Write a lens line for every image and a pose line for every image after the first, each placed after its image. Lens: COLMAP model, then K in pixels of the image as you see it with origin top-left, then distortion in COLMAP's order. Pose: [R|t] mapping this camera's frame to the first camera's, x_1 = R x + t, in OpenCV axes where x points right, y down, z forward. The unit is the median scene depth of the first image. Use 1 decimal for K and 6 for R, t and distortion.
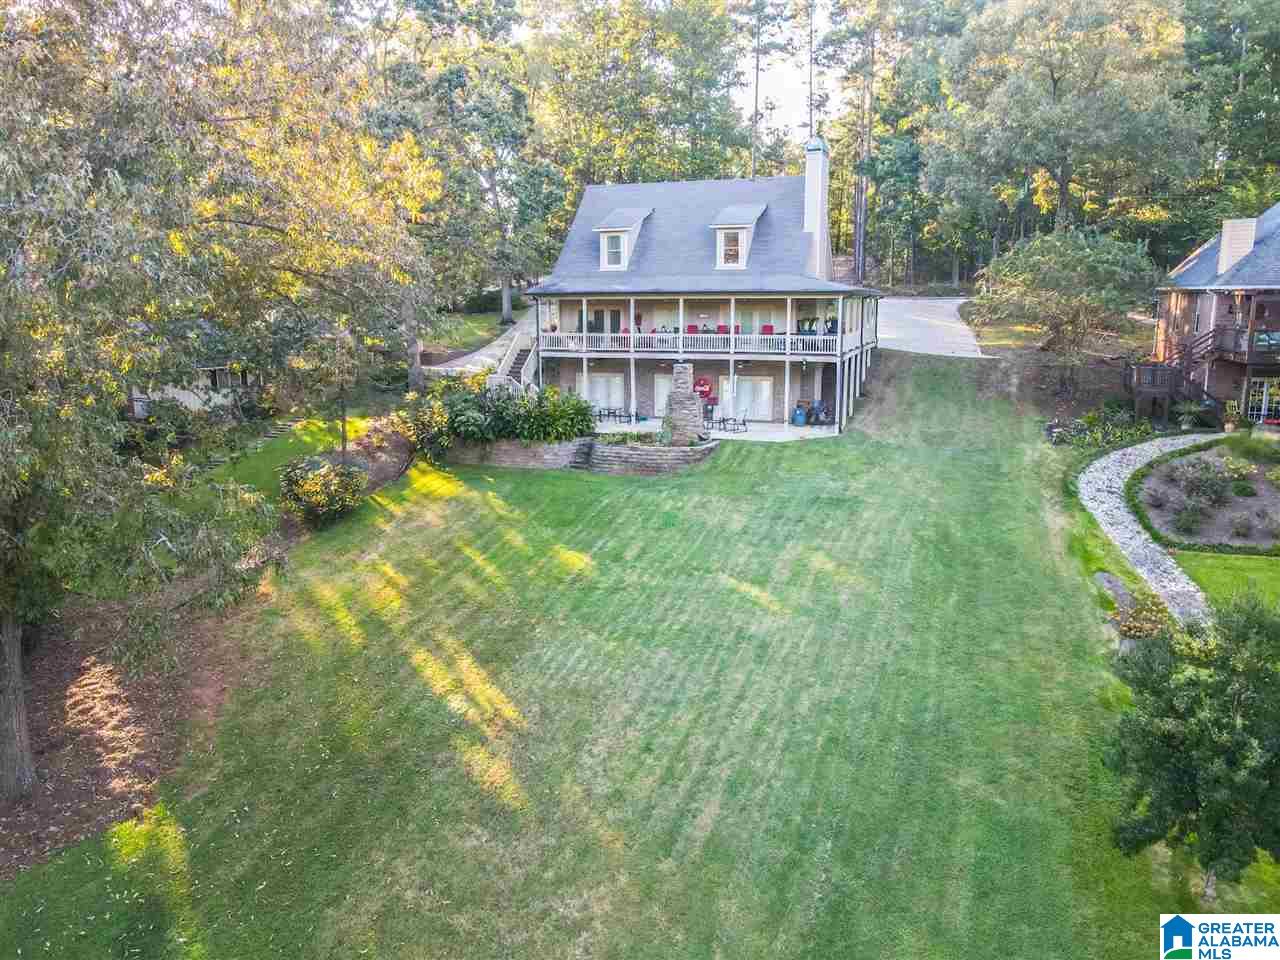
lens RADIAL K [[965.5, 0, 640.0], [0, 965.5, 480.0], [0, 0, 1]] dist [-0.006944, 0.004540]
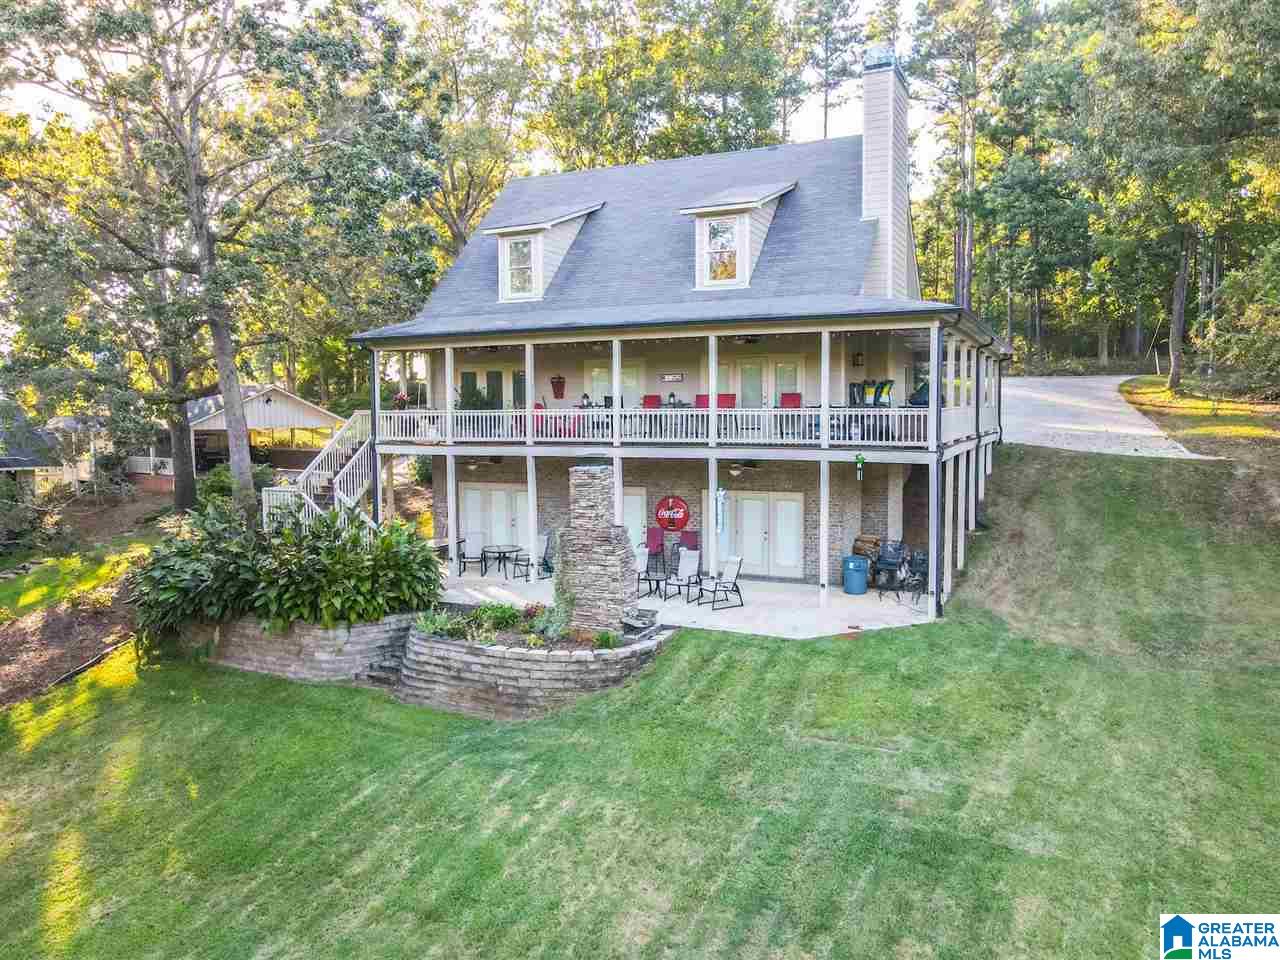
lens RADIAL K [[965.5, 0, 640.0], [0, 965.5, 480.0], [0, 0, 1]] dist [-0.006944, 0.004540]
pose [[0.995125, 0.003478, -0.098560, 0.104635], [-0.014403, 0.993787, -0.110360, -0.057249], [0.097564, 0.111241, 0.988993, 0.496397]]
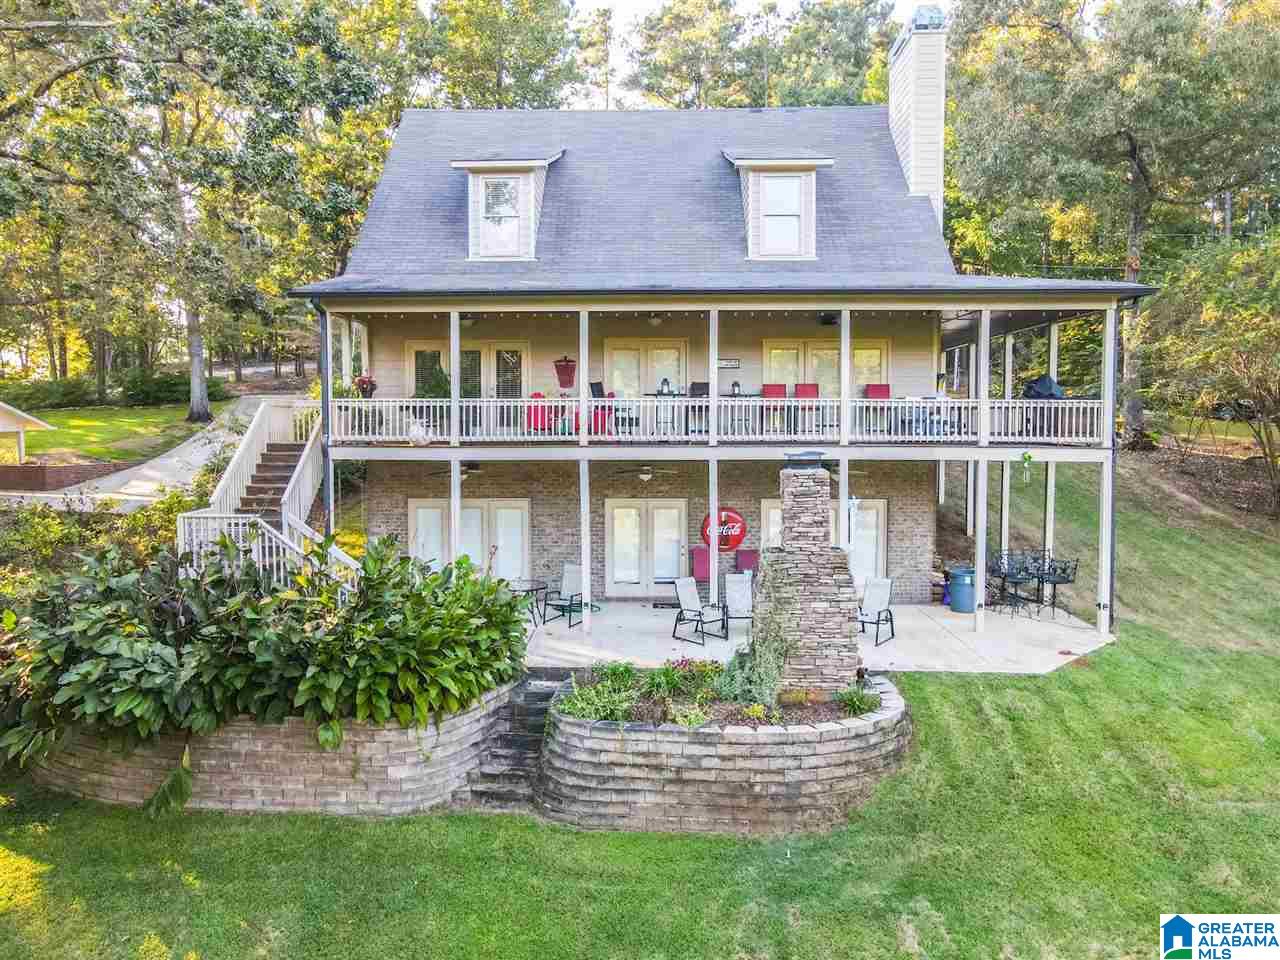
lens RADIAL K [[946.0, 0, 640.0], [0, 946.0, 480.0], [0, 0, 1]] dist [-0.000112, 0.005421]
pose [[0.948933, -0.015121, 0.315116, -0.110301], [0.054291, 0.991776, -0.115897, -0.073249], [-0.310772, 0.127087, 0.941950, 0.639238]]
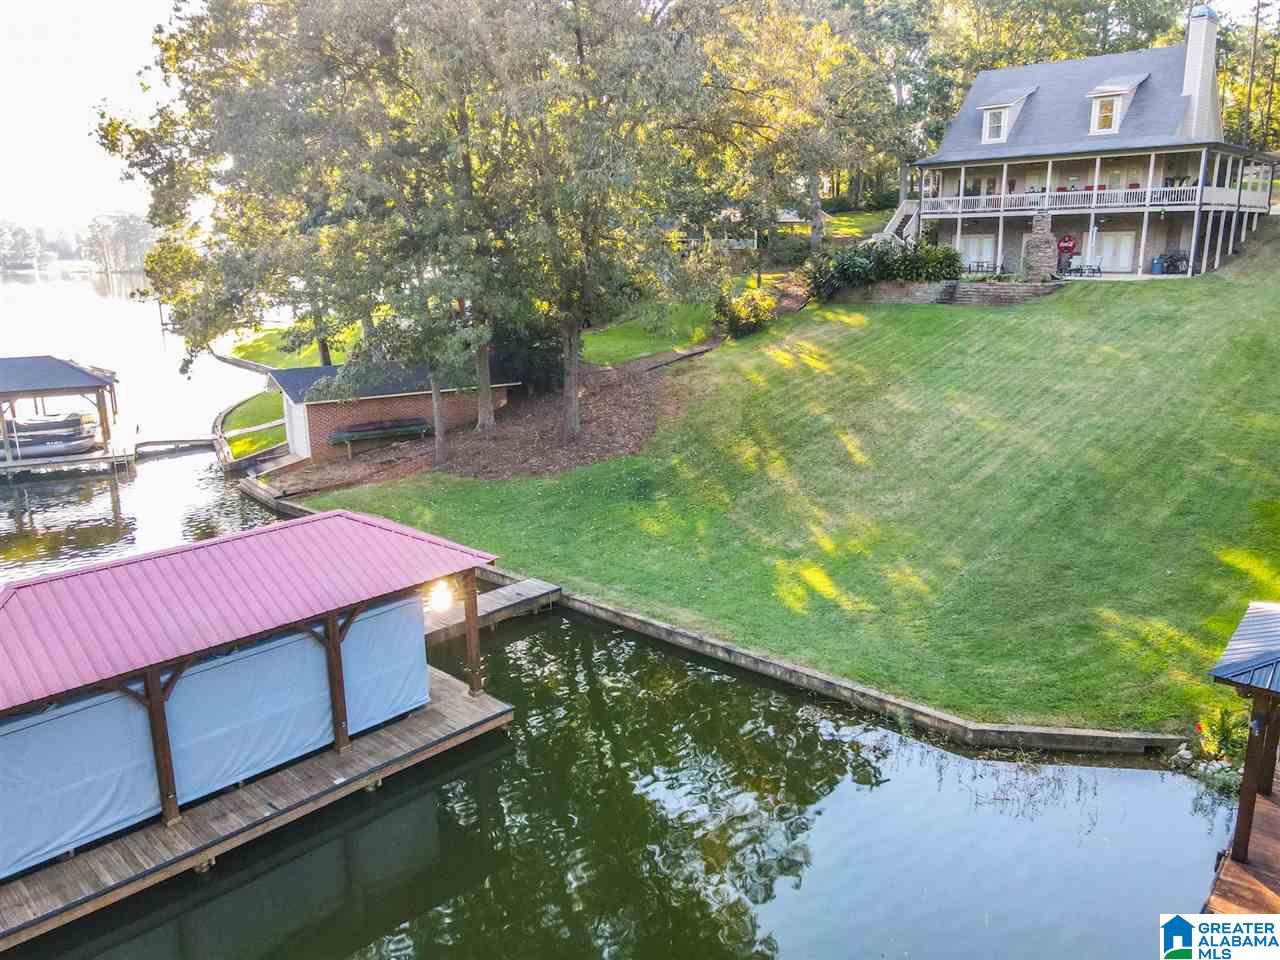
lens RADIAL K [[968.0, 0, 624.8], [0, 968.0, 480.3], [0, 0, 1]] dist [0.007505, 0.002669]
pose [[0.913420, 0.087267, -0.397553, 0.071668], [-0.062489, 0.995232, 0.074889, 0.136258], [0.402193, -0.043562, 0.914518, -0.283999]]
